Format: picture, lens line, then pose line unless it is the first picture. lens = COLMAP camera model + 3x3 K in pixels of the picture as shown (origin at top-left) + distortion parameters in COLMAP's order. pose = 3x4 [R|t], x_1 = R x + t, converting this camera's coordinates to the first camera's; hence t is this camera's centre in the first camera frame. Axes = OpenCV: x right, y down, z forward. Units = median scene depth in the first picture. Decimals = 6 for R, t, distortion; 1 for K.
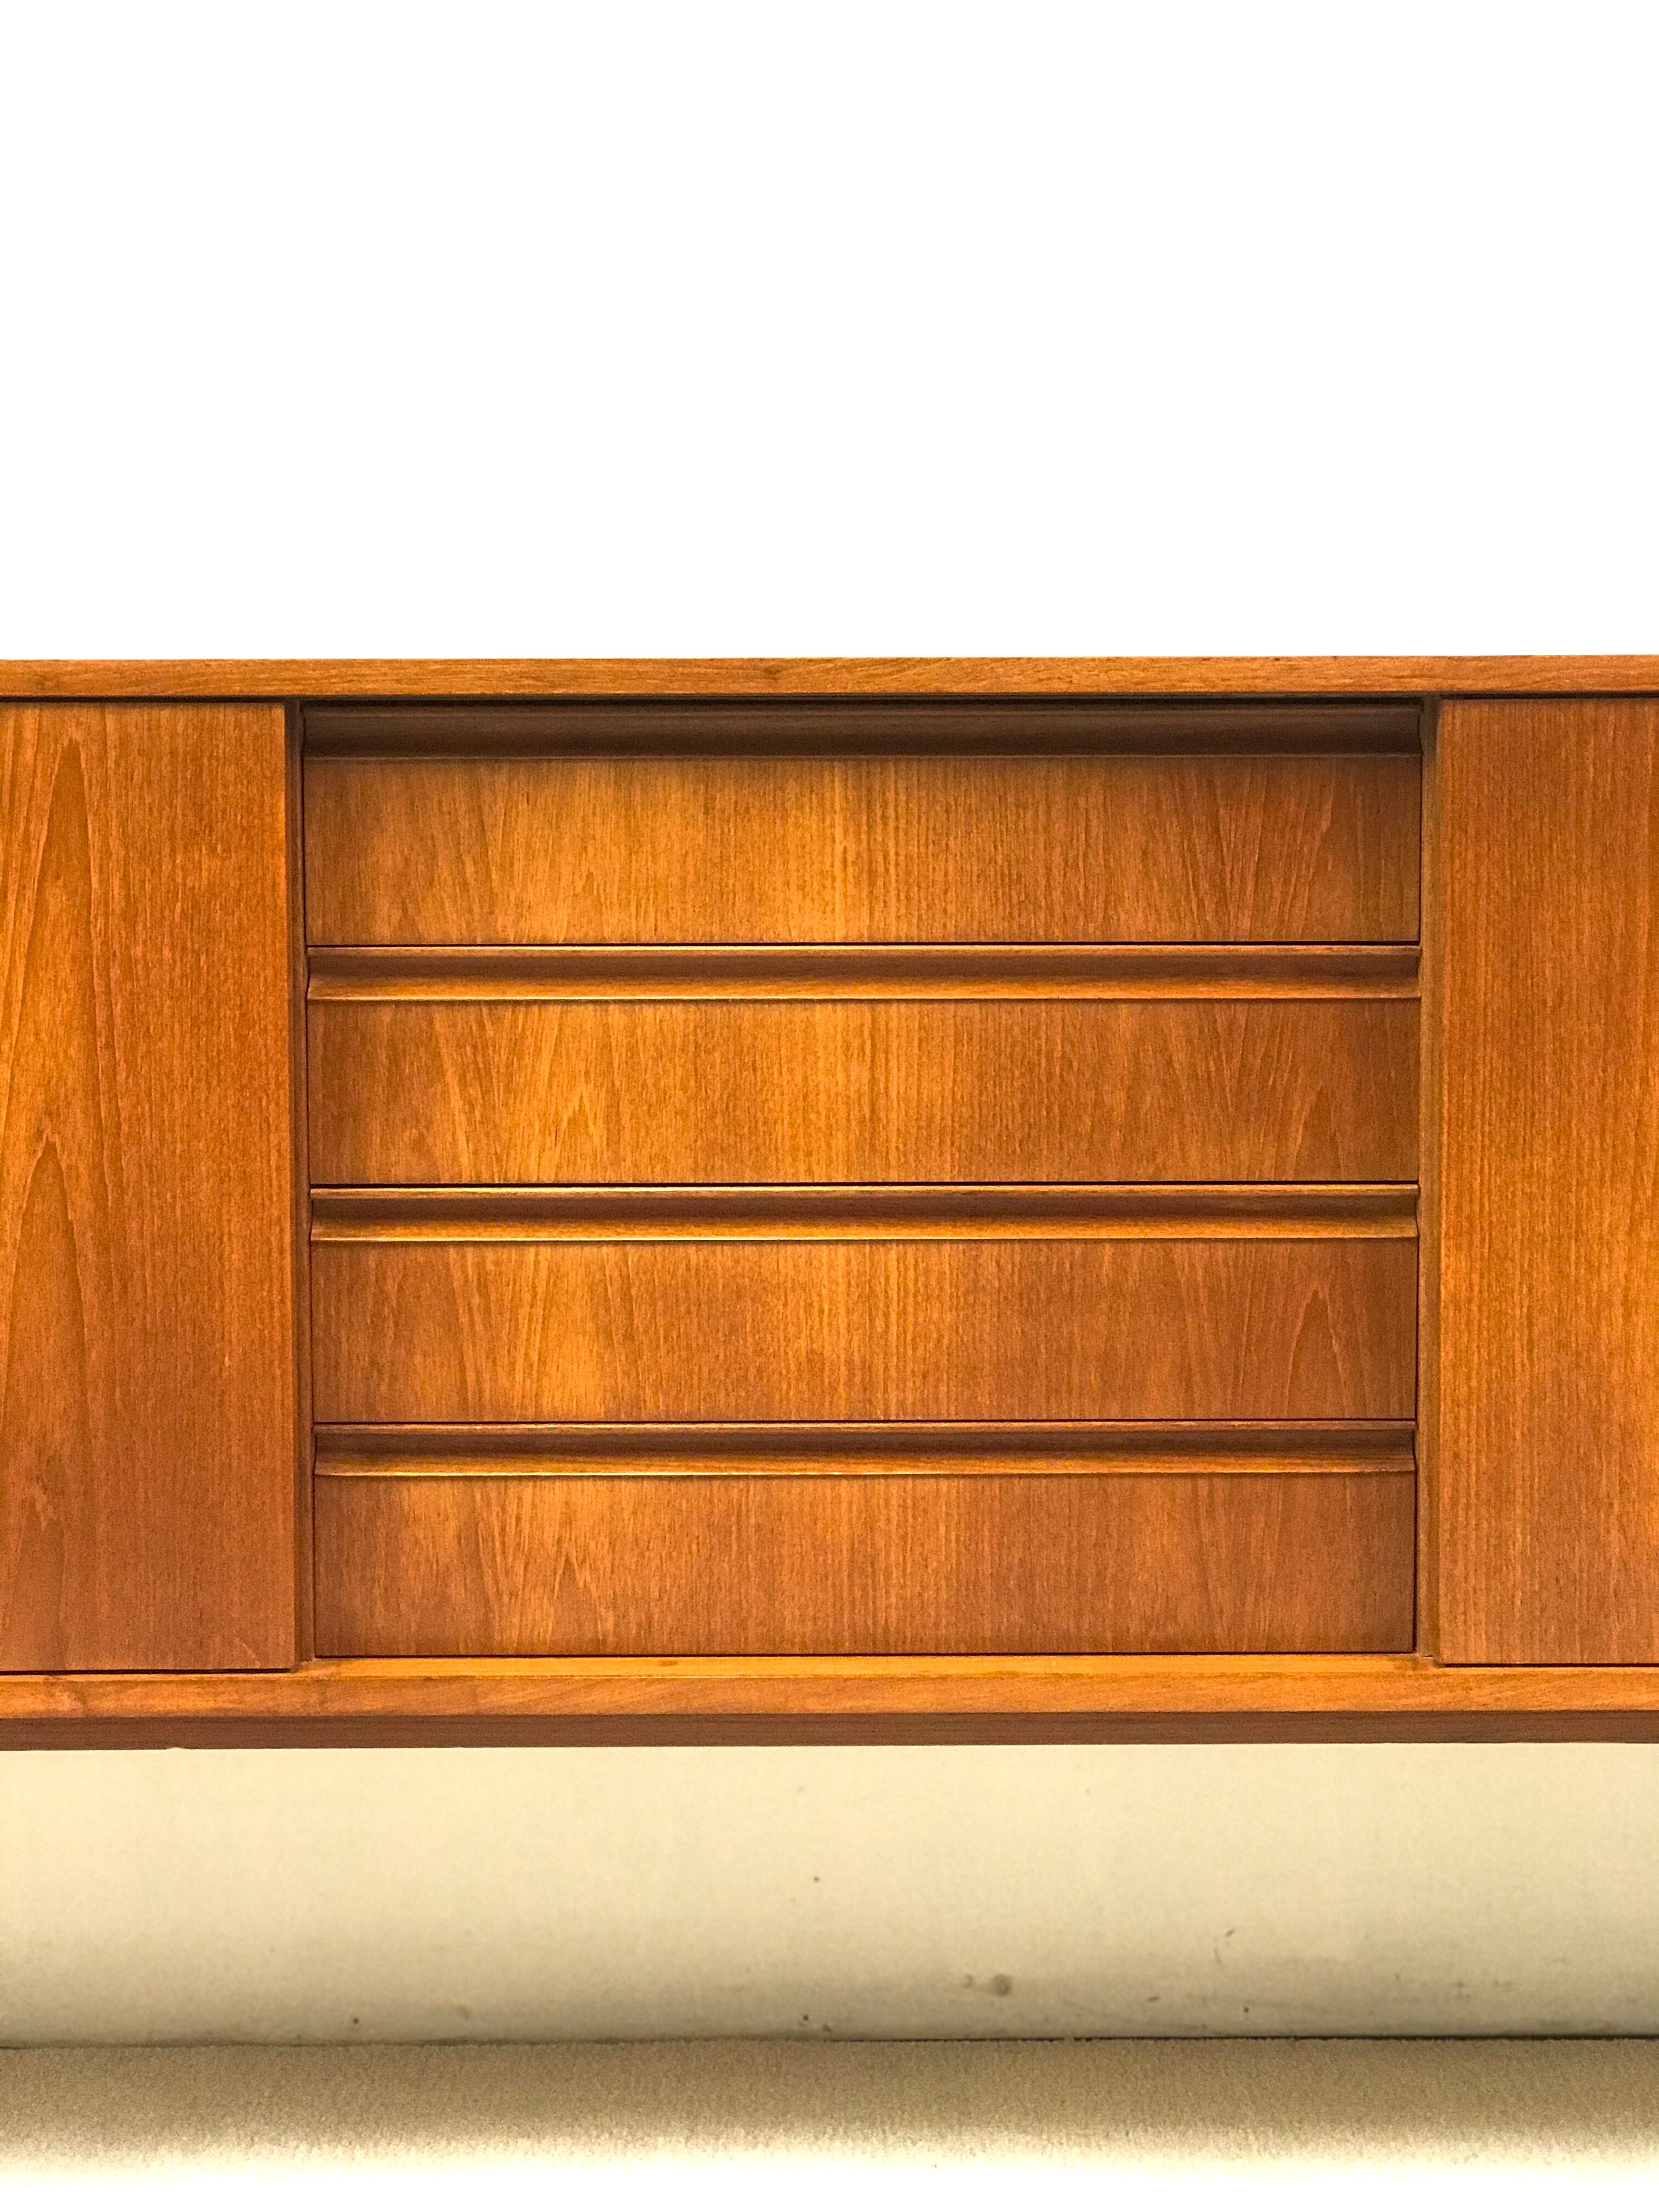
lens RADIAL K [[3685.3, 0, 816.0], [0, 3685.3, 1109.8], [0, 0, 1]] dist [-0.075103, 0.846869]
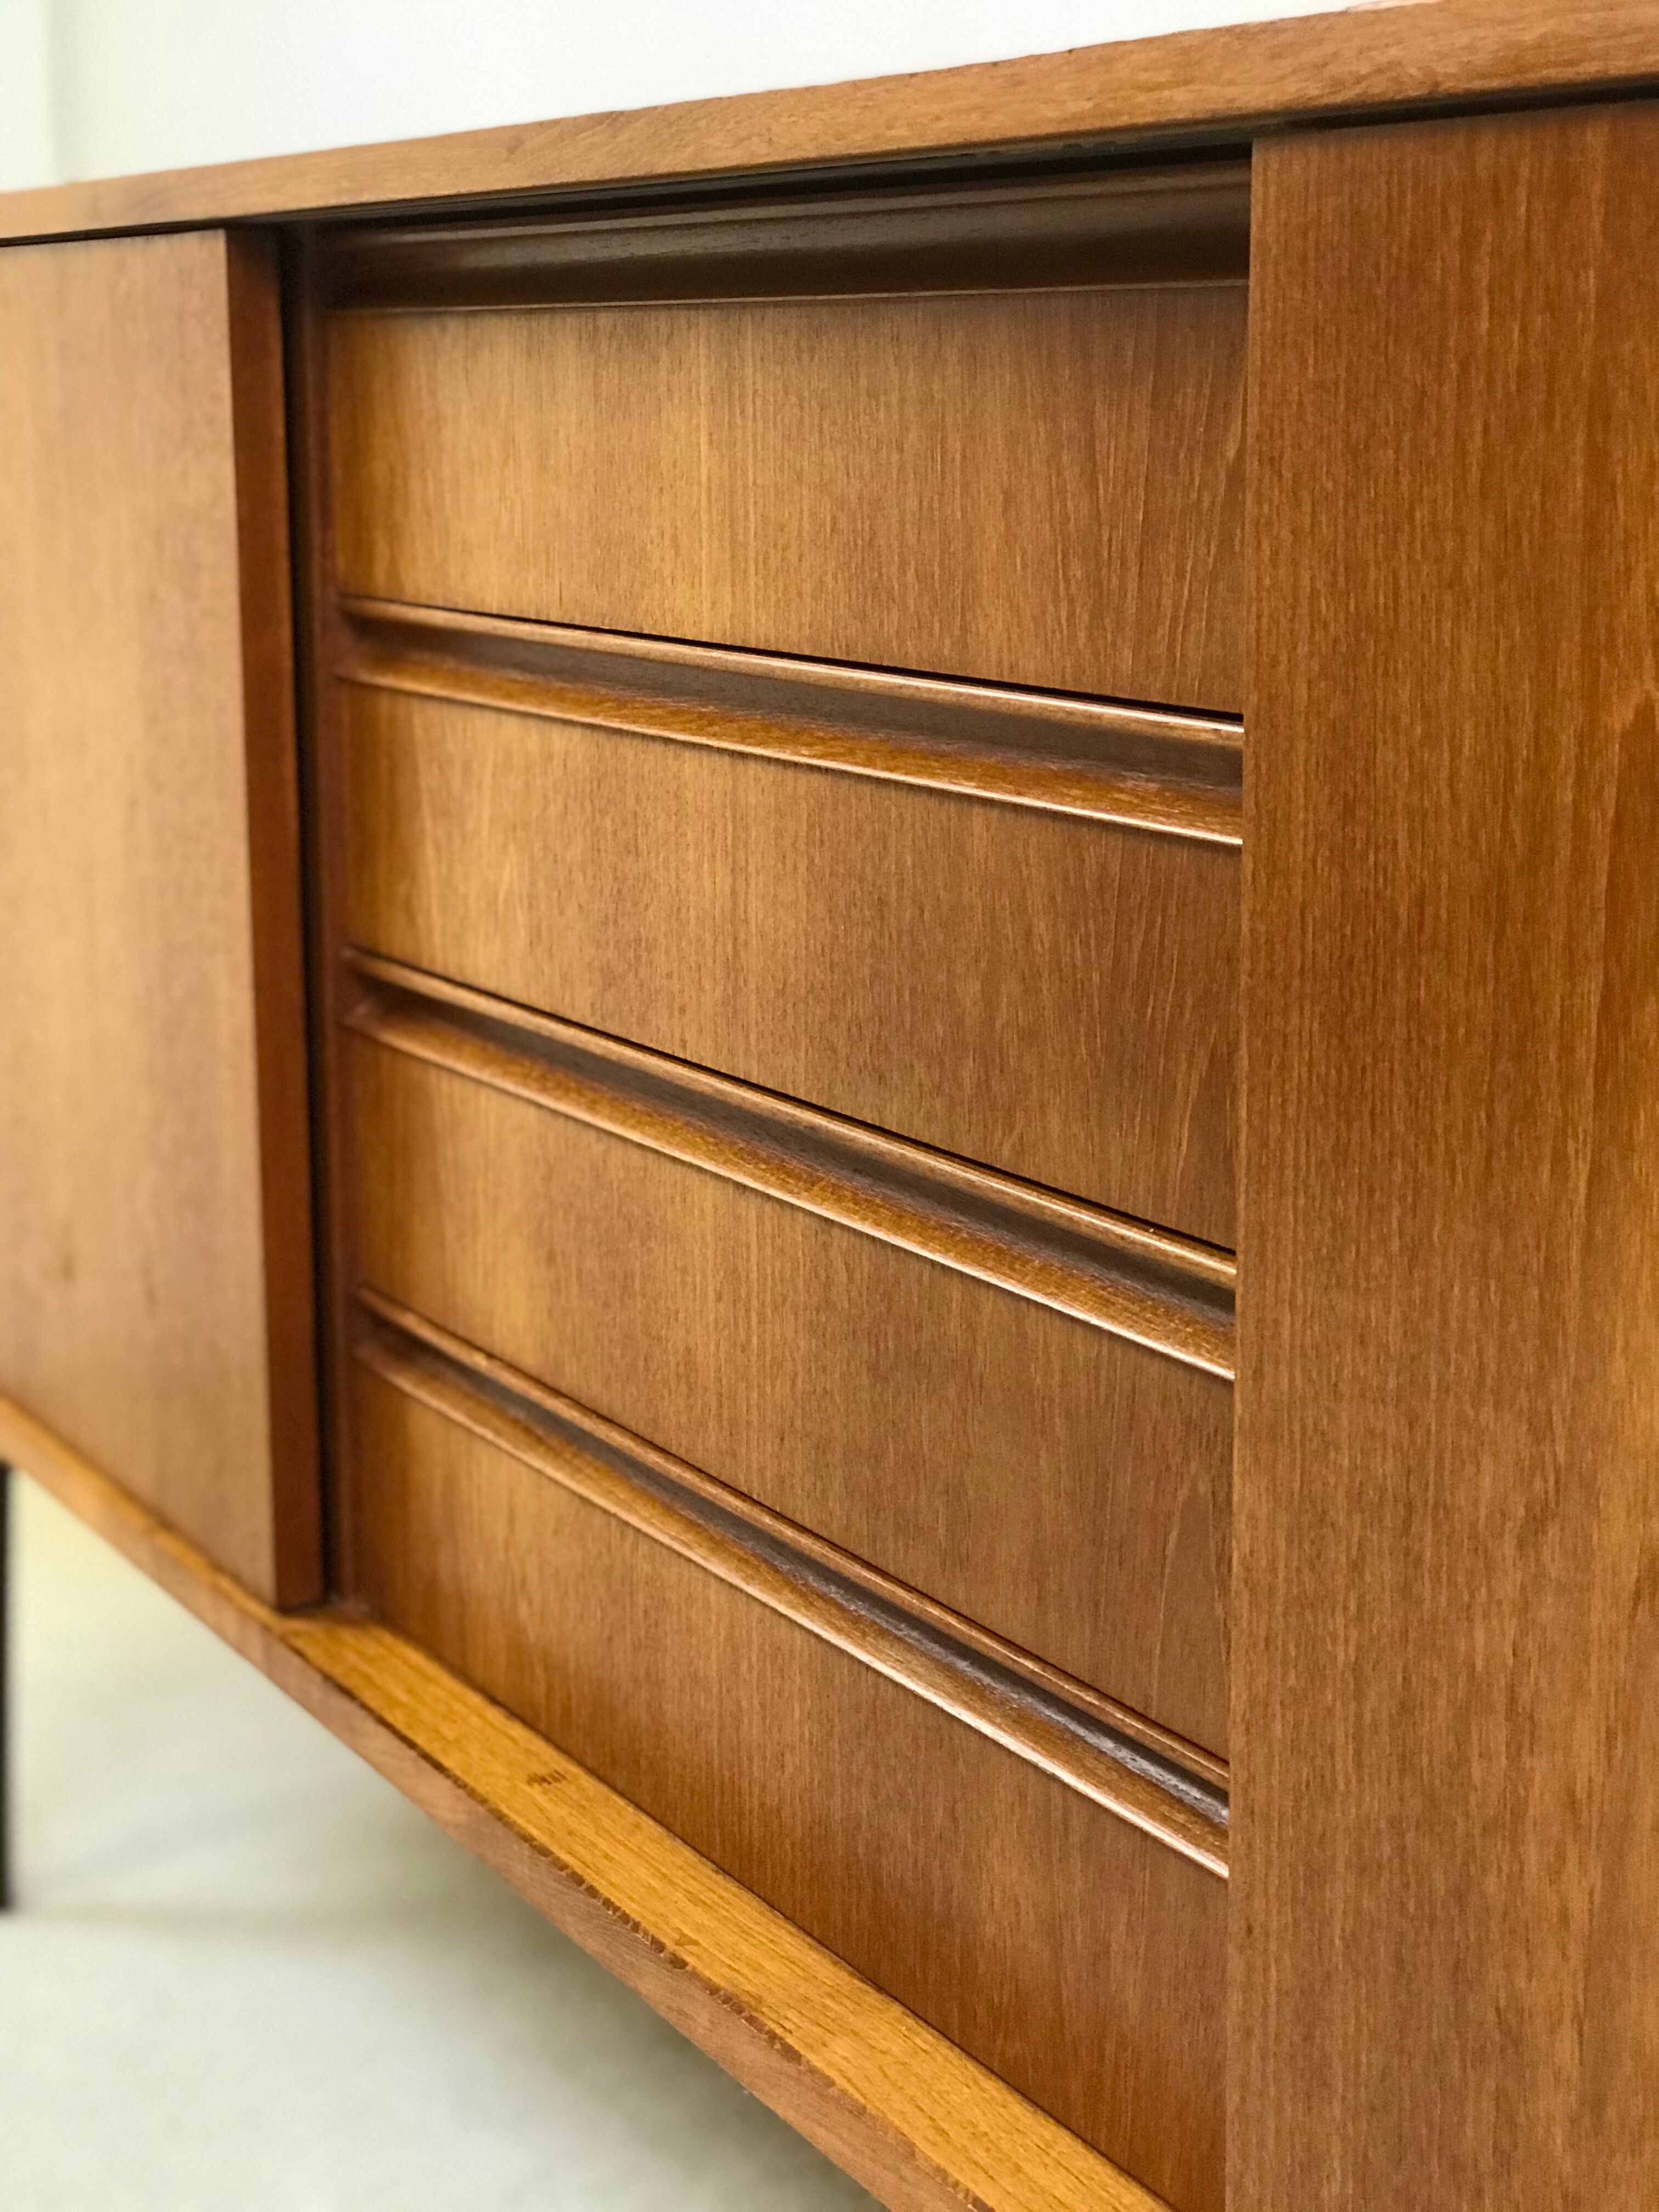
lens RADIAL K [[3615.8, 0, 829.1], [0, 3615.8, 1087.9], [0, 0, 1]] dist [-0.033850, 0.791868]
pose [[0.495957, 0.173462, -0.850845, 0.492385], [-0.068549, 0.984608, 0.160775, -0.068107], [0.865637, -0.021412, 0.500213, 0.742552]]
